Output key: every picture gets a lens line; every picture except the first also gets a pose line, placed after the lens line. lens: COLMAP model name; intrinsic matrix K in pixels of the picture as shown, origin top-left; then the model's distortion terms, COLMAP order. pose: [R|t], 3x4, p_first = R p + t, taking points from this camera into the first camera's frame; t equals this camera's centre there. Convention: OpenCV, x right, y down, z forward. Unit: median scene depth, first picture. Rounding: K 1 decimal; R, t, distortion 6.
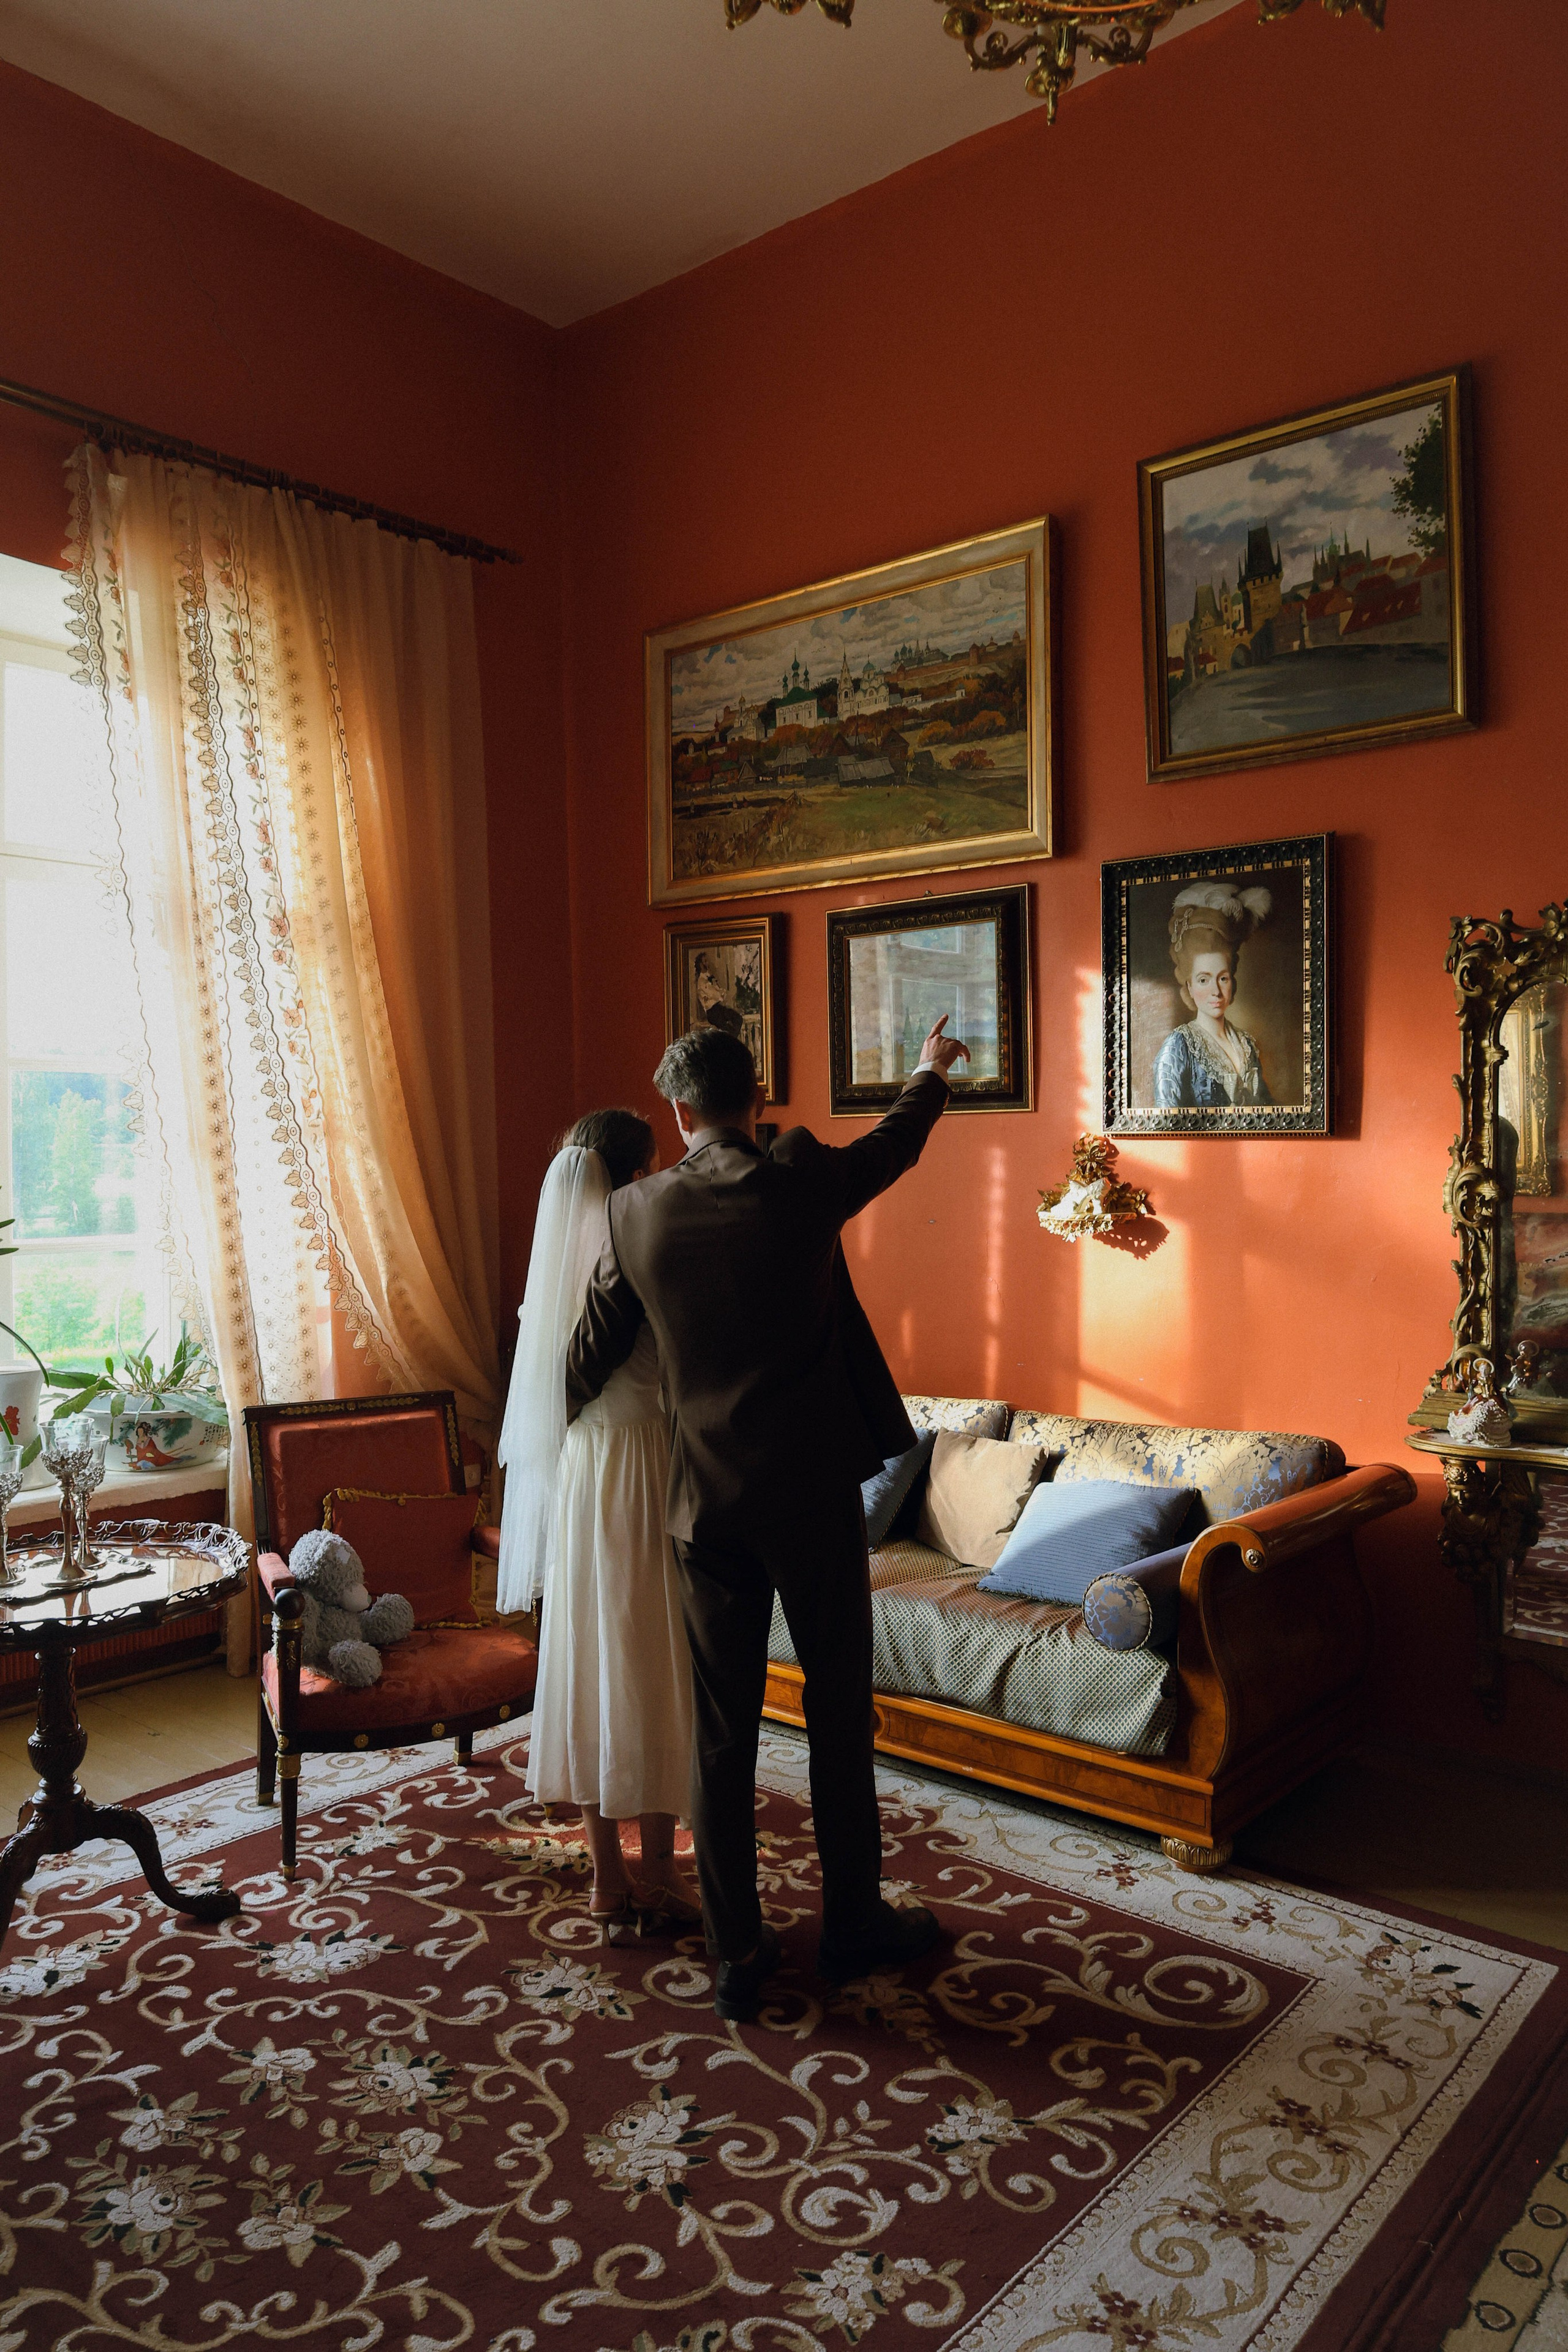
lens RADIAL K [[1636.9, 0, 784.0], [0, 1636.9, 1176.0], [0, 0, 1]] dist [-0.017545, 0.002863]
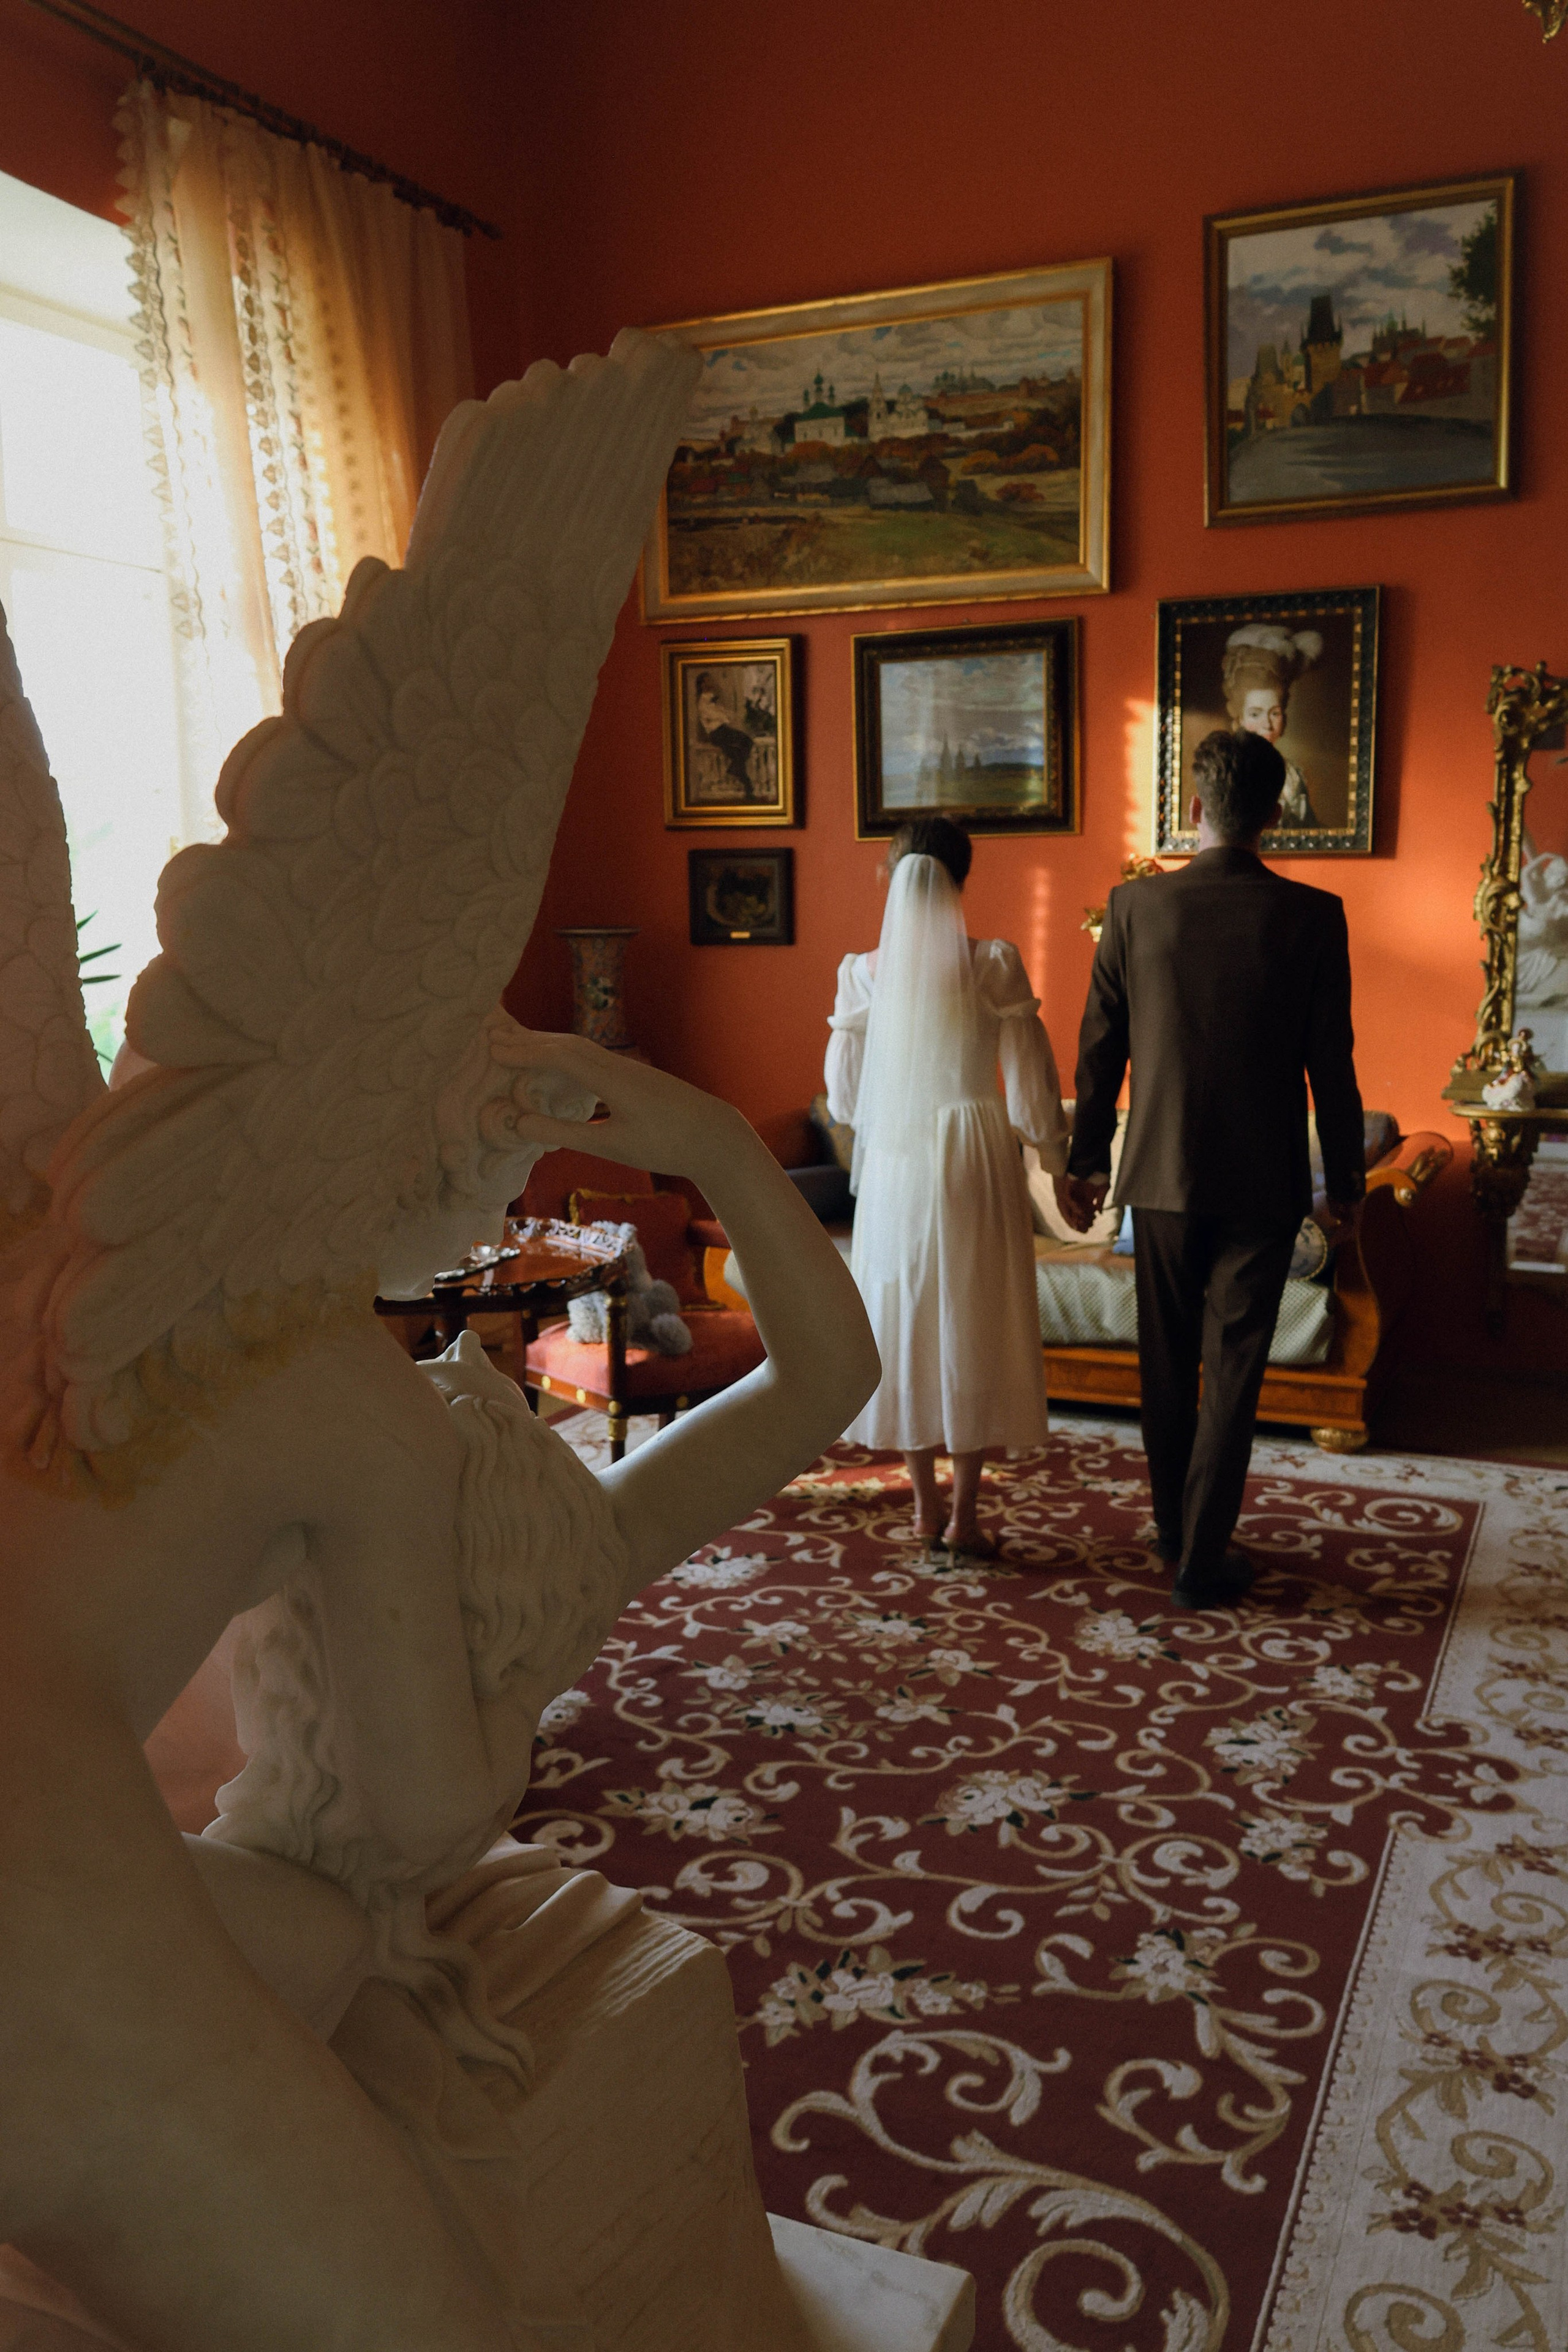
lens RADIAL K [[1908.1, 0, 784.0], [0, 1908.1, 1176.0], [0, 0, 1]] dist [-0.023495, 0.005466]
pose [[0.959908, -0.043800, 0.276872, -0.424662], [0.009083, 0.992058, 0.125449, 0.026293], [-0.280168, -0.117905, 0.952683, -0.179300]]
